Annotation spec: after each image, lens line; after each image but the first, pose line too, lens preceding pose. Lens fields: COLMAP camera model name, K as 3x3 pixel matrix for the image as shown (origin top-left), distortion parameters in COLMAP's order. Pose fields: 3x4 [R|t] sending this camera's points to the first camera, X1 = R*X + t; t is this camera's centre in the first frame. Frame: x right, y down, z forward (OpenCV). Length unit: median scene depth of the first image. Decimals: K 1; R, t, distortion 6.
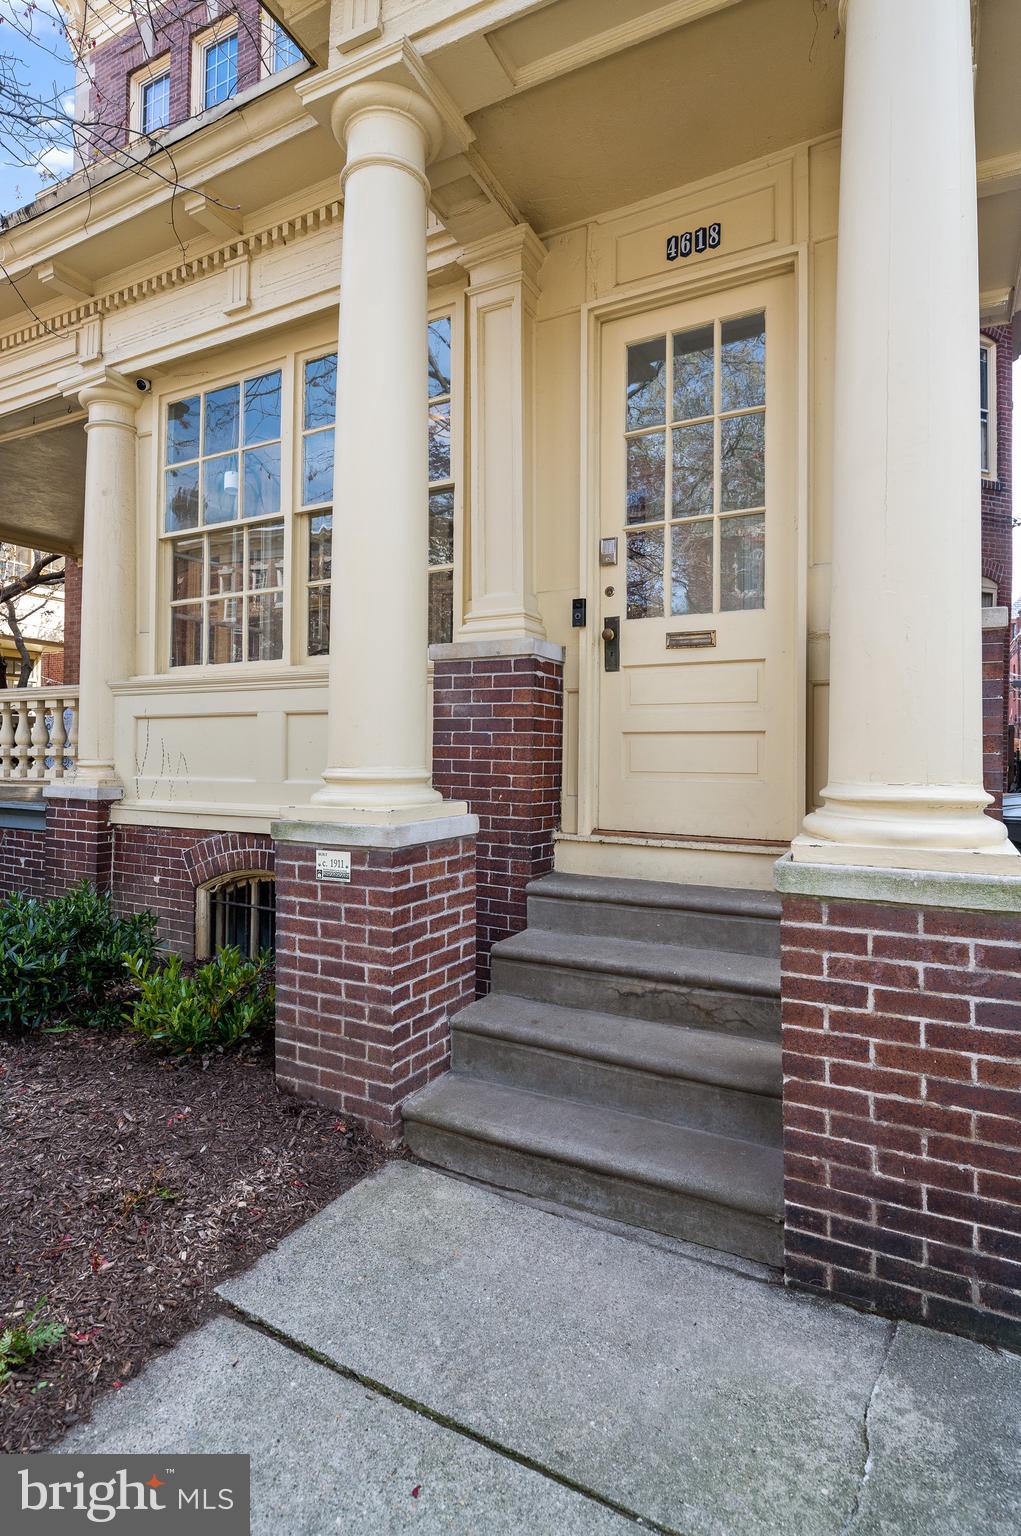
lens RADIAL K [[787.2, 0, 508.6], [0, 787.2, 754.9], [0, 0, 1]] dist [-0.003072, -0.000153]
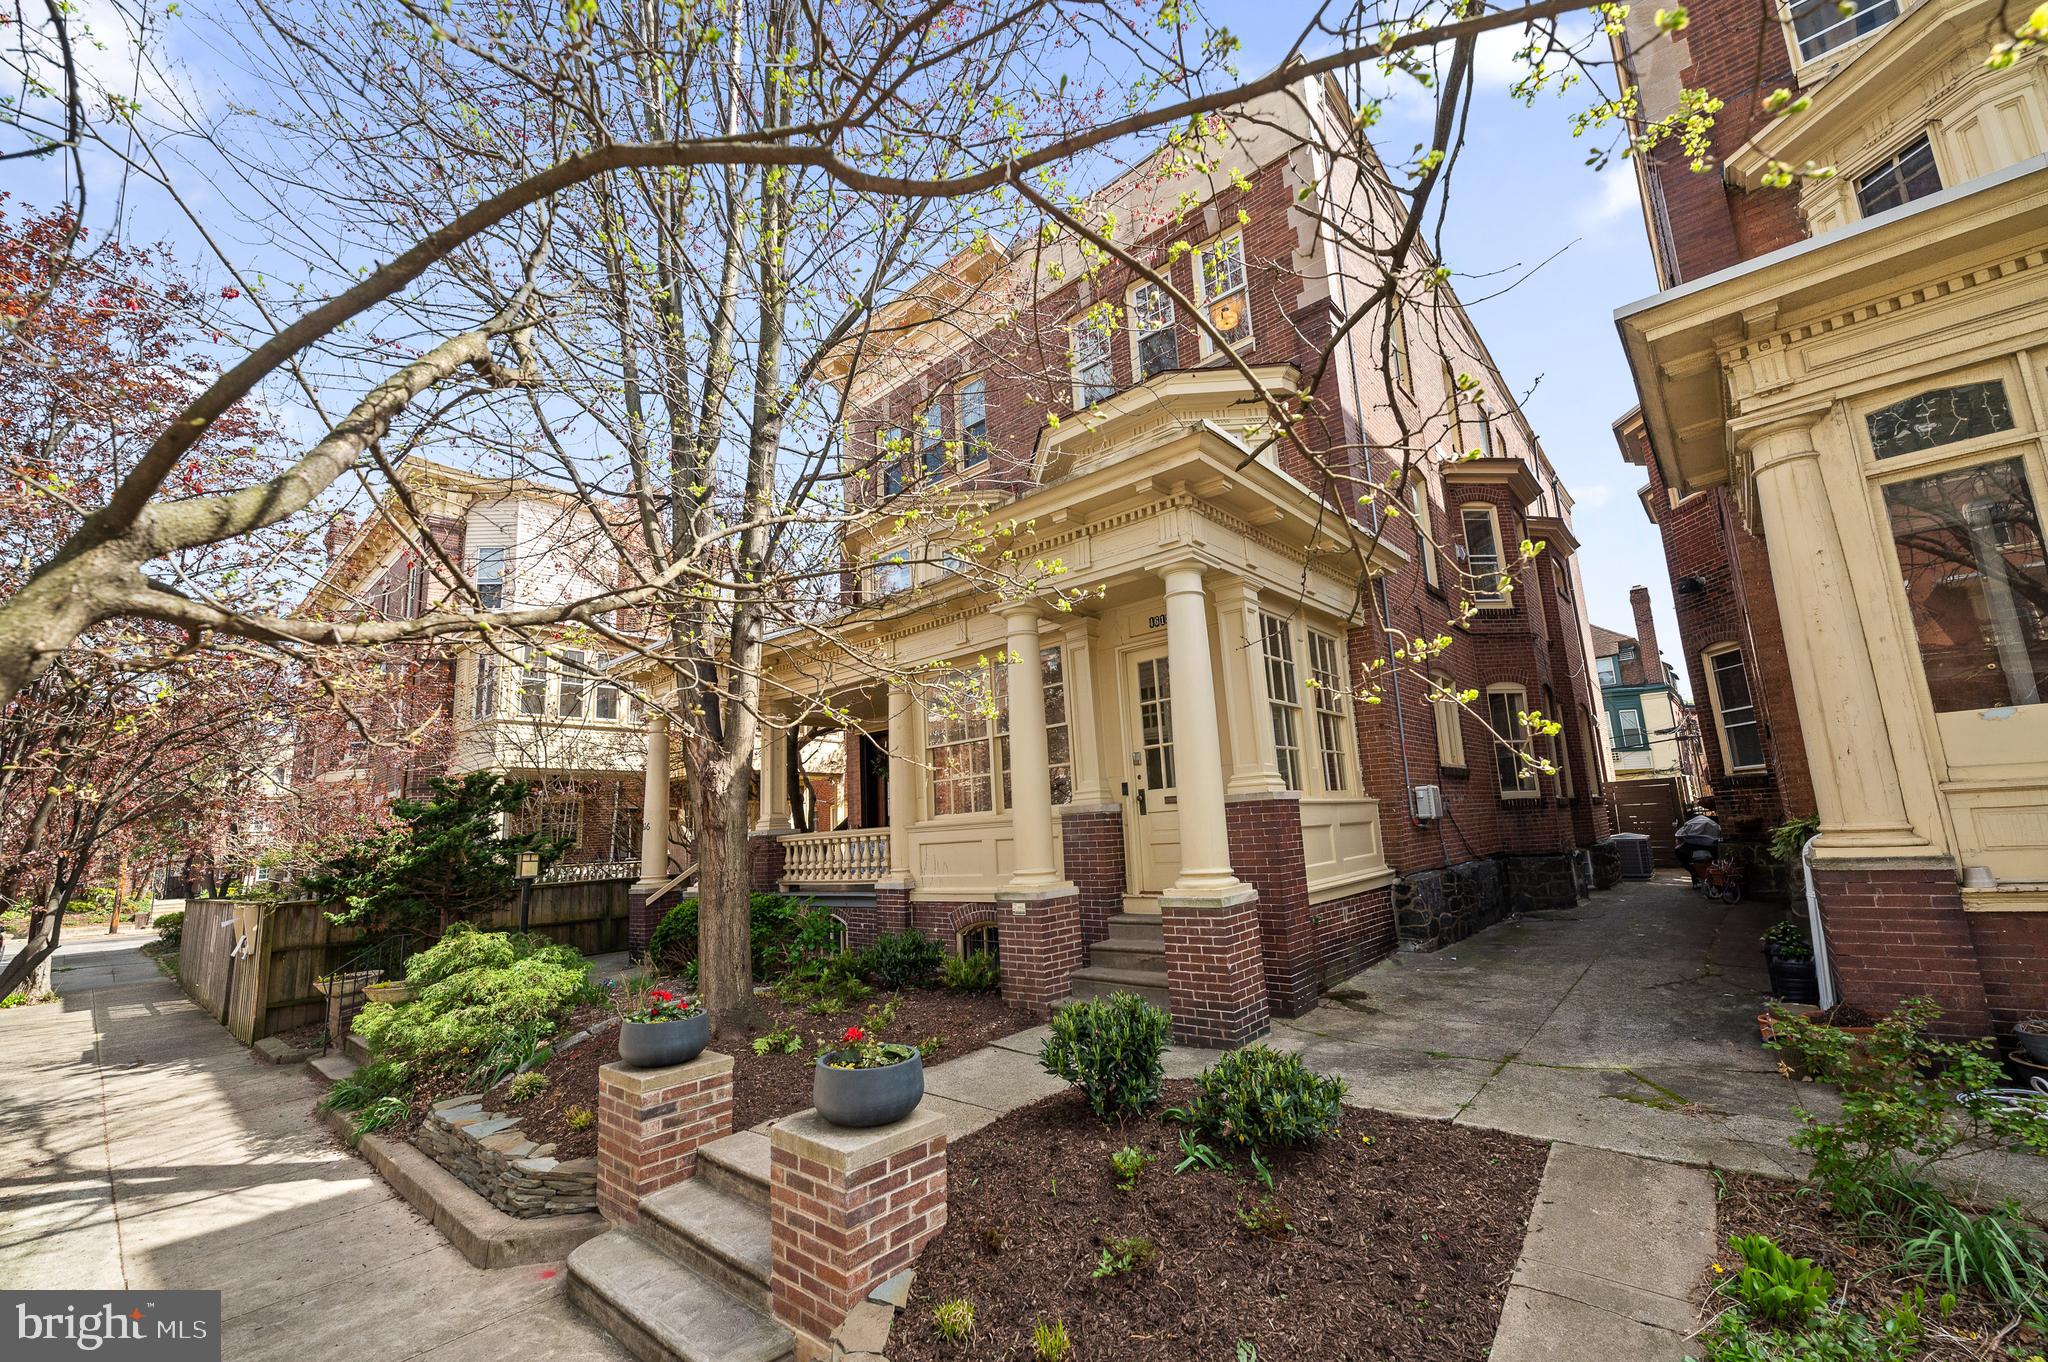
lens RADIAL K [[839.6, 0, 1014.5], [0, 839.6, 695.2], [0, 0, 1]] dist [-0.000708, 0.000120]
pose [[0.968340, -0.099582, -0.228913, 0.347427], [0.061885, 0.984126, -0.166329, -0.069102], [0.241843, 0.146897, 0.959132, -1.309755]]
